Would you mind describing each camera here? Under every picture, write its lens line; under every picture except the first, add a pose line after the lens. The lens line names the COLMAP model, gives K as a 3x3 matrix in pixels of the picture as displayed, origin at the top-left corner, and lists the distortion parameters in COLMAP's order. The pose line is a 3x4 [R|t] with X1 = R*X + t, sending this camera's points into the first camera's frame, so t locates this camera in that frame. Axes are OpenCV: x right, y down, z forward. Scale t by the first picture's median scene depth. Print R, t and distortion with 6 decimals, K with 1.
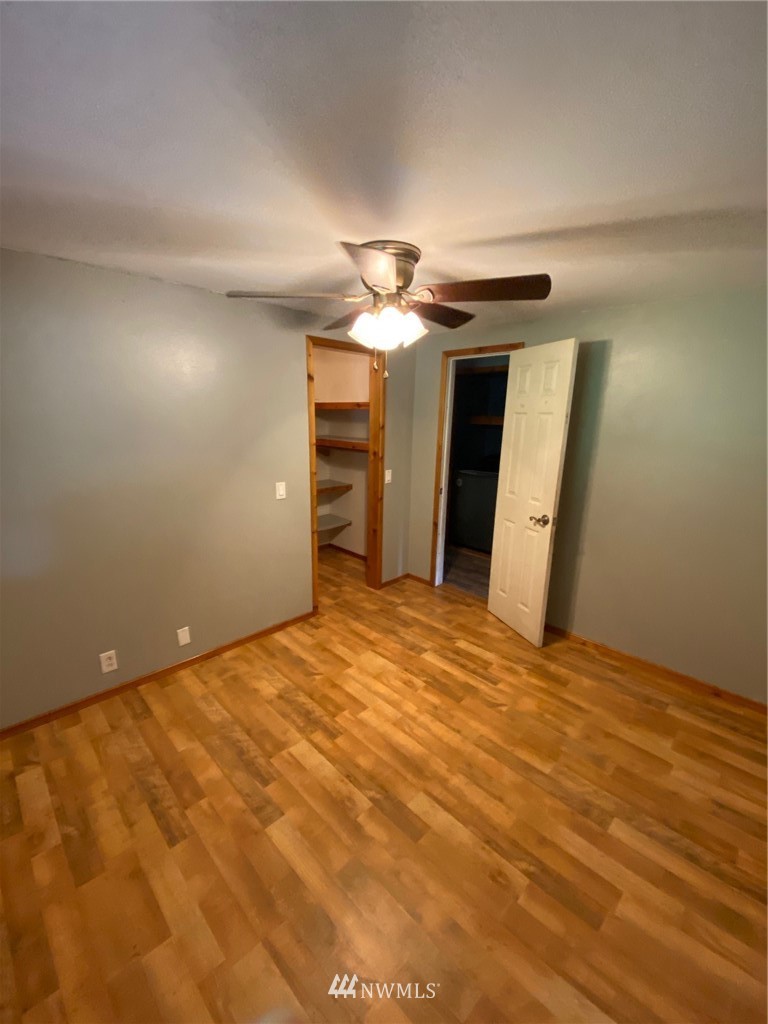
lens RADIAL K [[416.5, 0, 379.9], [0, 416.5, 509.7], [0, 0, 1]] dist [0.015180, -0.016860]
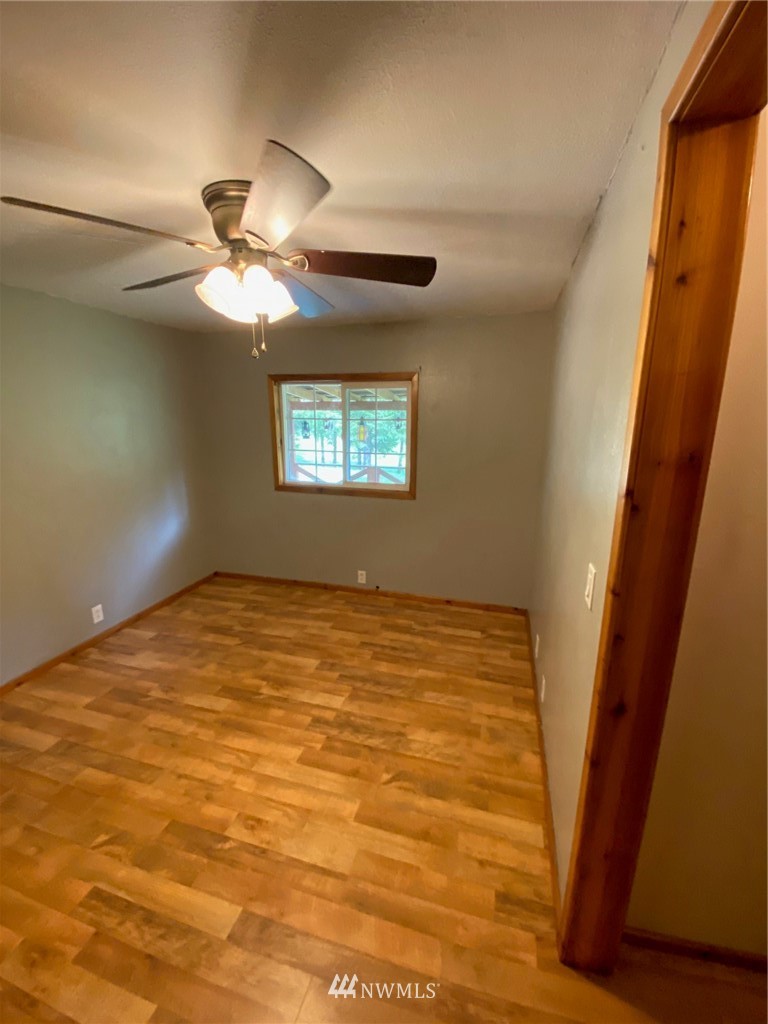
lens RADIAL K [[416.5, 0, 379.9], [0, 416.5, 509.7], [0, 0, 1]] dist [0.015180, -0.016860]
pose [[-0.877022, 0.084571, -0.472948, 0.184353], [-0.126207, 0.909263, 0.396627, -0.339667], [0.463577, 0.407540, -0.786770, 1.600690]]
